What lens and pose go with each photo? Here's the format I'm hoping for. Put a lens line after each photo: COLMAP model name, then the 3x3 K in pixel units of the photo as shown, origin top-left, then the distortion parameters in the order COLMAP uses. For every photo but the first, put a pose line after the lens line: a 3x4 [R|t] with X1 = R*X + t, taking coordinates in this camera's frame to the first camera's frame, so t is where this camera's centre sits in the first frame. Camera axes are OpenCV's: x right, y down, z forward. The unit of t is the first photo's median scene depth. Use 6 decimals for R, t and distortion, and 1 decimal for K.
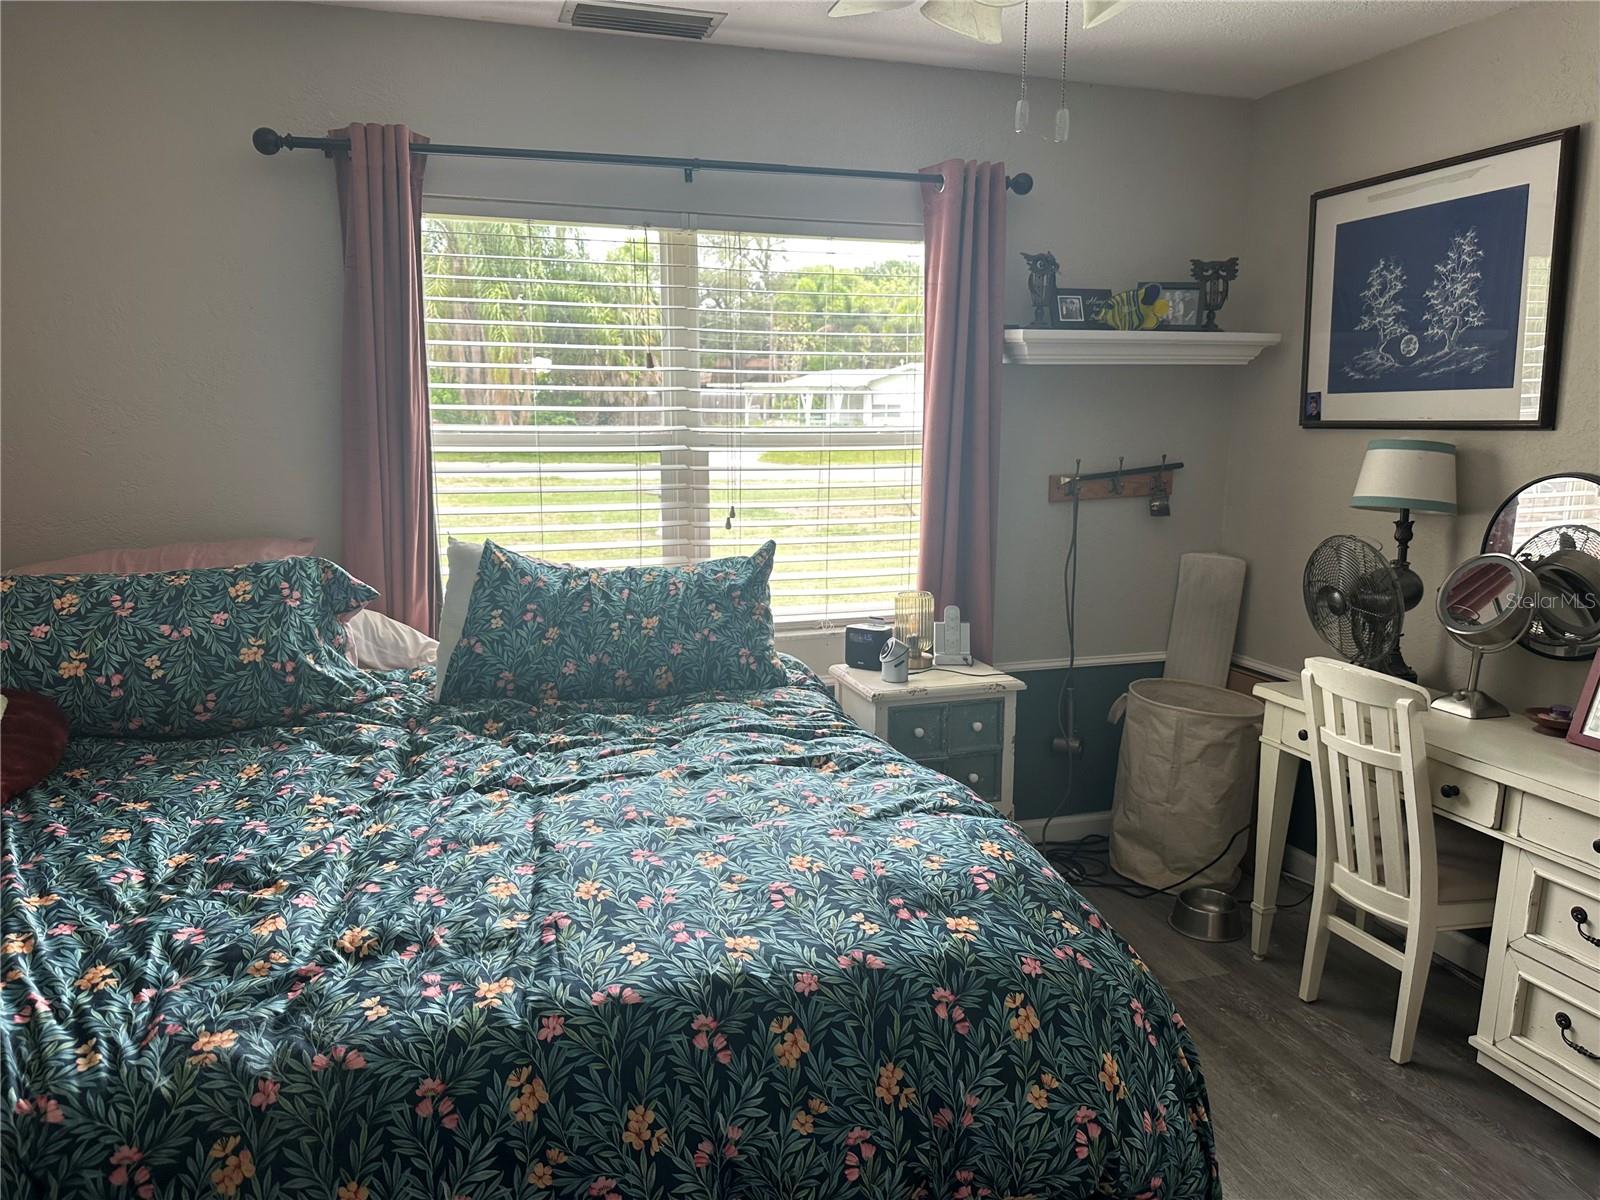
lens RADIAL K [[1131.1, 0, 803.7], [0, 1131.1, 599.2], [0, 0, 1]] dist [0.103462, -0.151399]
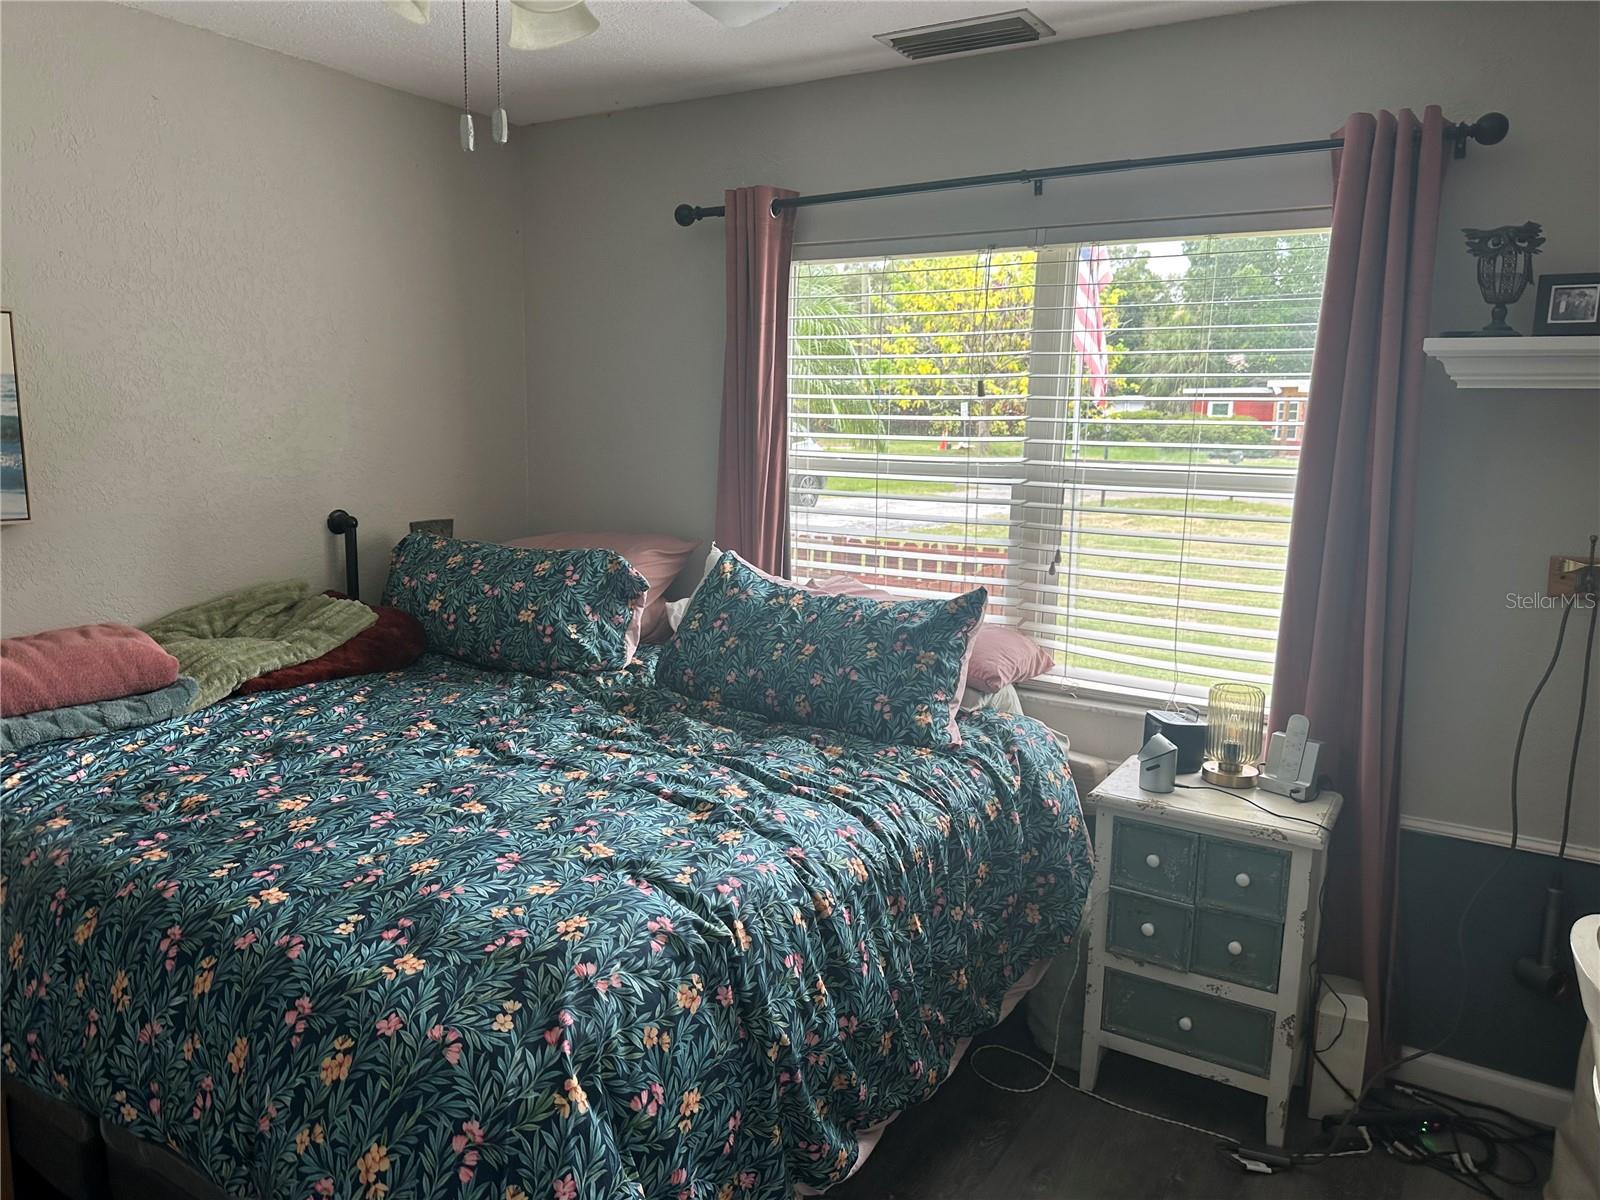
lens RADIAL K [[1131.1, 0, 803.7], [0, 1131.1, 599.2], [0, 0, 1]] dist [0.103462, -0.151399]
pose [[0.636470, 0.135461, -0.759313, 0.624593], [-0.151573, 0.987227, 0.049070, -0.073241], [0.756262, 0.083860, 0.648873, 0.347006]]
